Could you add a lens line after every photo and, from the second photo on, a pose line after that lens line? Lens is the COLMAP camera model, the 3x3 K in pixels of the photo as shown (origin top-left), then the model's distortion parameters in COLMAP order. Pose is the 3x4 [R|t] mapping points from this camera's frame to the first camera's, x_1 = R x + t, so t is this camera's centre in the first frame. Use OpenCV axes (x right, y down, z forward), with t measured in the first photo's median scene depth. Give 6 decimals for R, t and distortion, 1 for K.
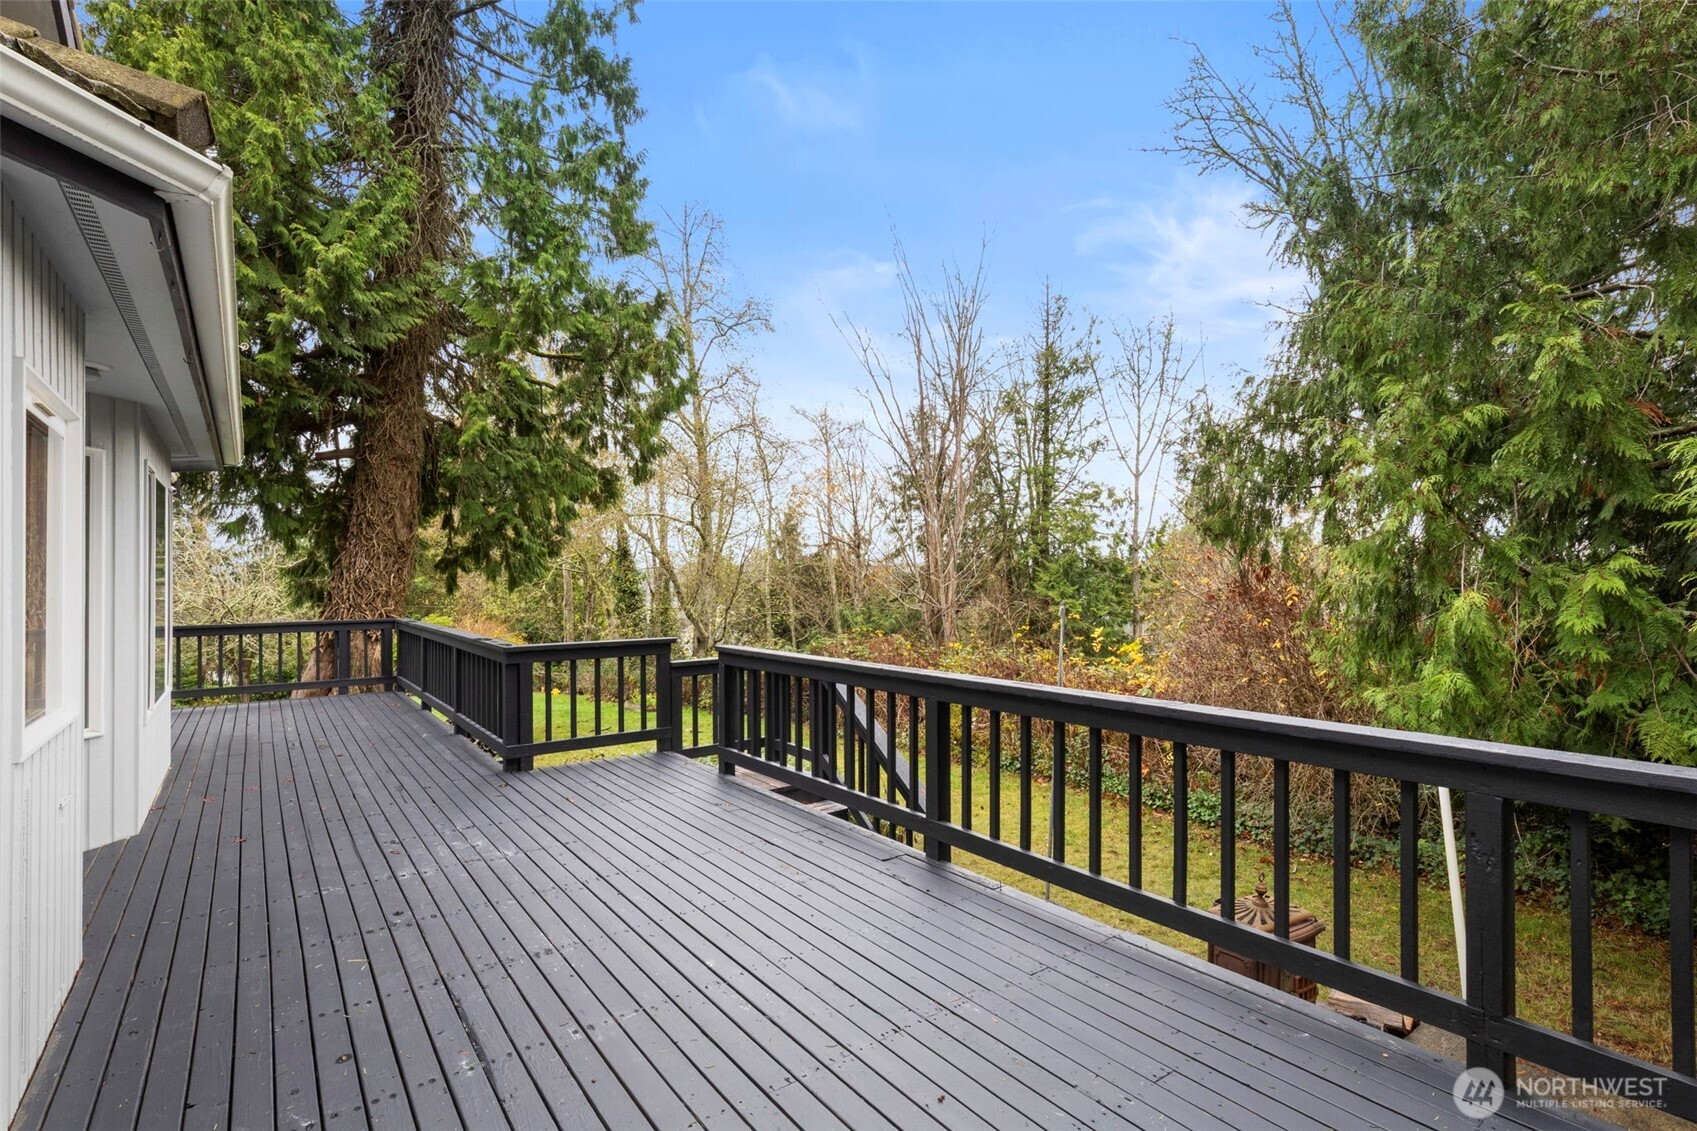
lens RADIAL K [[766.3, 0, 856.1], [0, 766.3, 572.7], [0, 0, 1]] dist [0.003473, 0.003019]
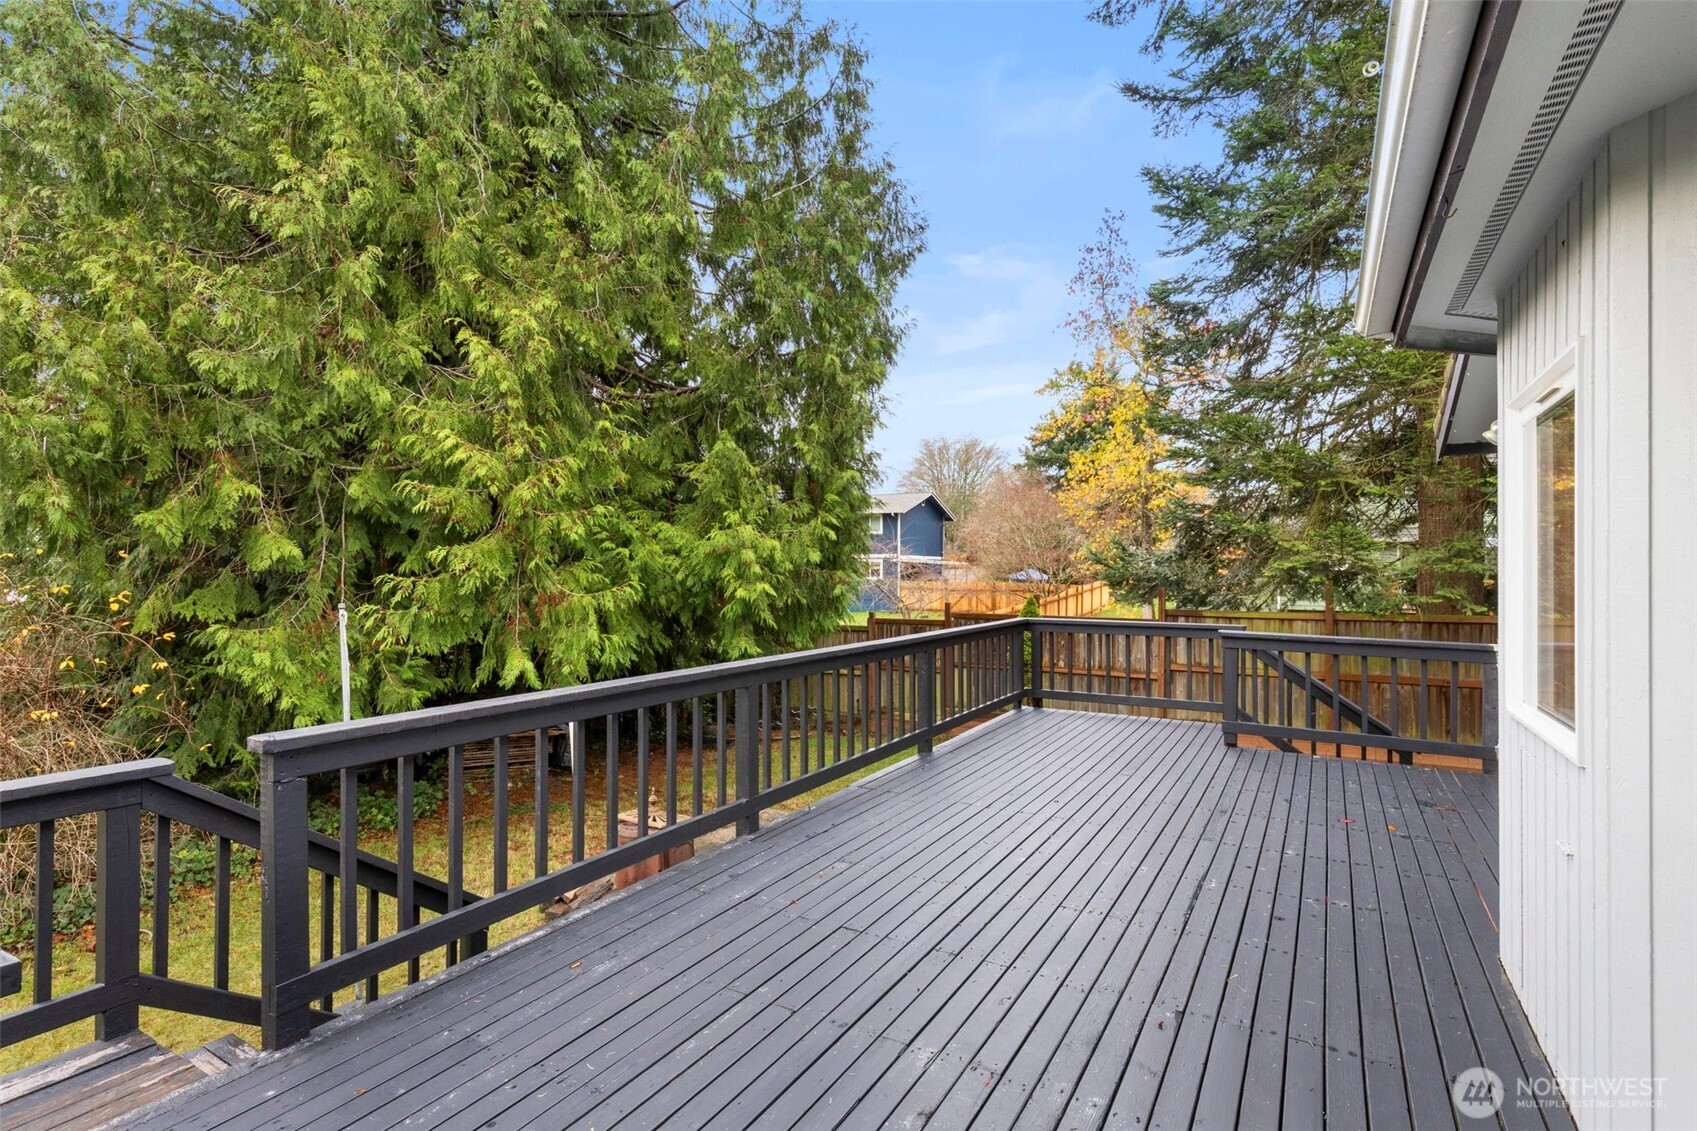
lens RADIAL K [[766.3, 0, 854.7], [0, 766.3, 568.5], [0, 0, 1]] dist [0.003473, 0.003019]
pose [[-0.341465, 0.012326, 0.939813, -1.417421], [0.004095, 0.999924, -0.011627, 0.019226], [-0.939885, -0.000122, -0.341490, 1.816466]]
